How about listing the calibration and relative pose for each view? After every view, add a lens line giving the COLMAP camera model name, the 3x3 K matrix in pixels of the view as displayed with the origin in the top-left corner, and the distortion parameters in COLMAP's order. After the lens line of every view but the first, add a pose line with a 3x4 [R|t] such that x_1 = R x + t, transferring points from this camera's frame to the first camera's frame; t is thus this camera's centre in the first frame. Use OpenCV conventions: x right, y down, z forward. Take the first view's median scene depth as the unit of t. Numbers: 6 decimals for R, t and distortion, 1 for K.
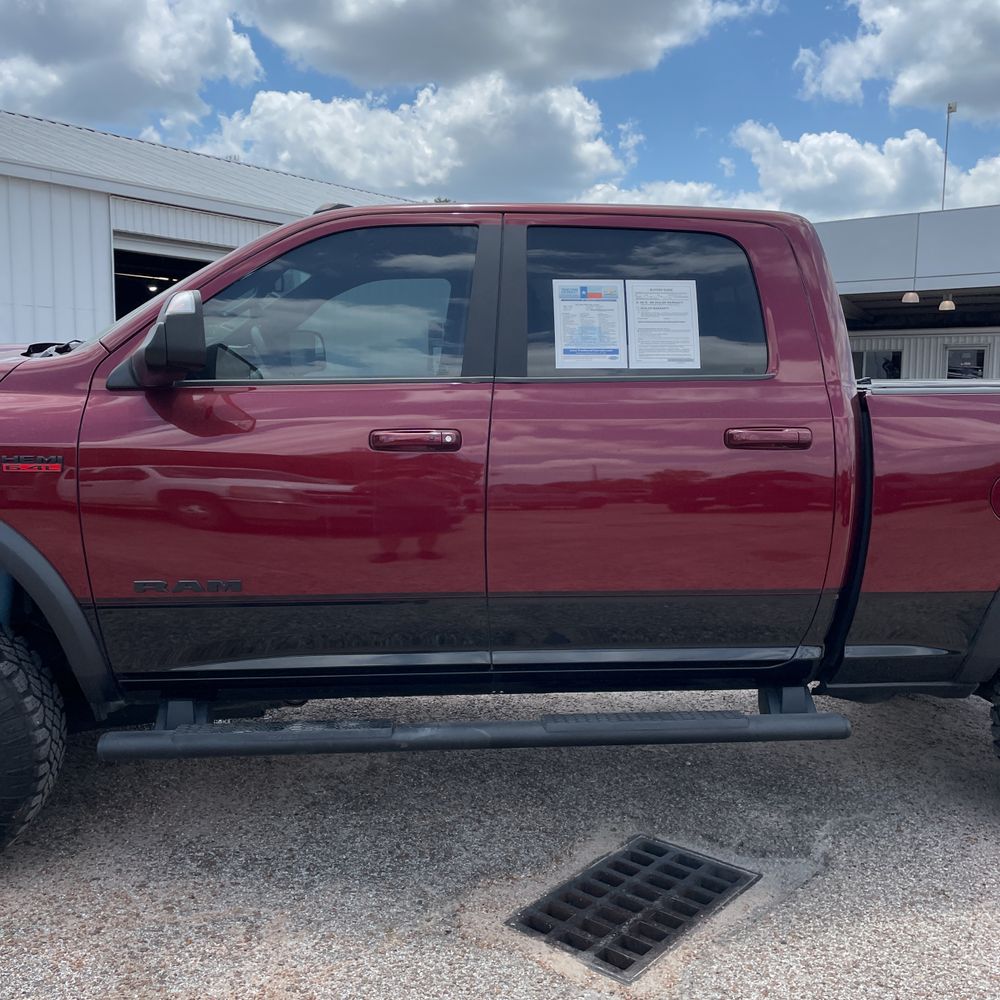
lens RADIAL K [[1010.8, 0, 500.7], [0, 1010.8, 492.2], [0, 0, 1]] dist [0.089390, -0.121908]
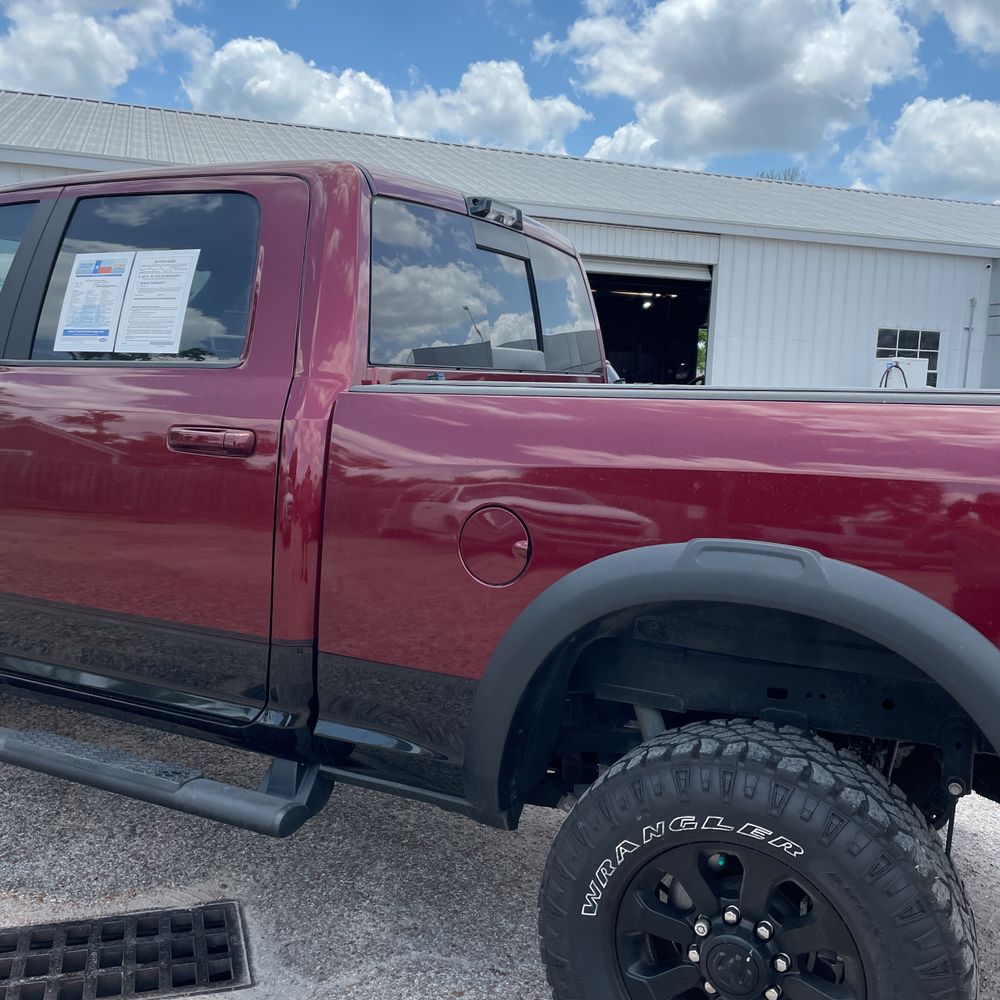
lens RADIAL K [[1003.9, 0, 494.8], [0, 1003.9, 491.0], [0, 0, 1]] dist [0.084823, -0.104941]
pose [[0.839570, 0.077073, -0.537757, 0.868625], [-0.085745, 0.996277, 0.008922, -0.038683], [0.536442, 0.038619, 0.843053, 0.440187]]
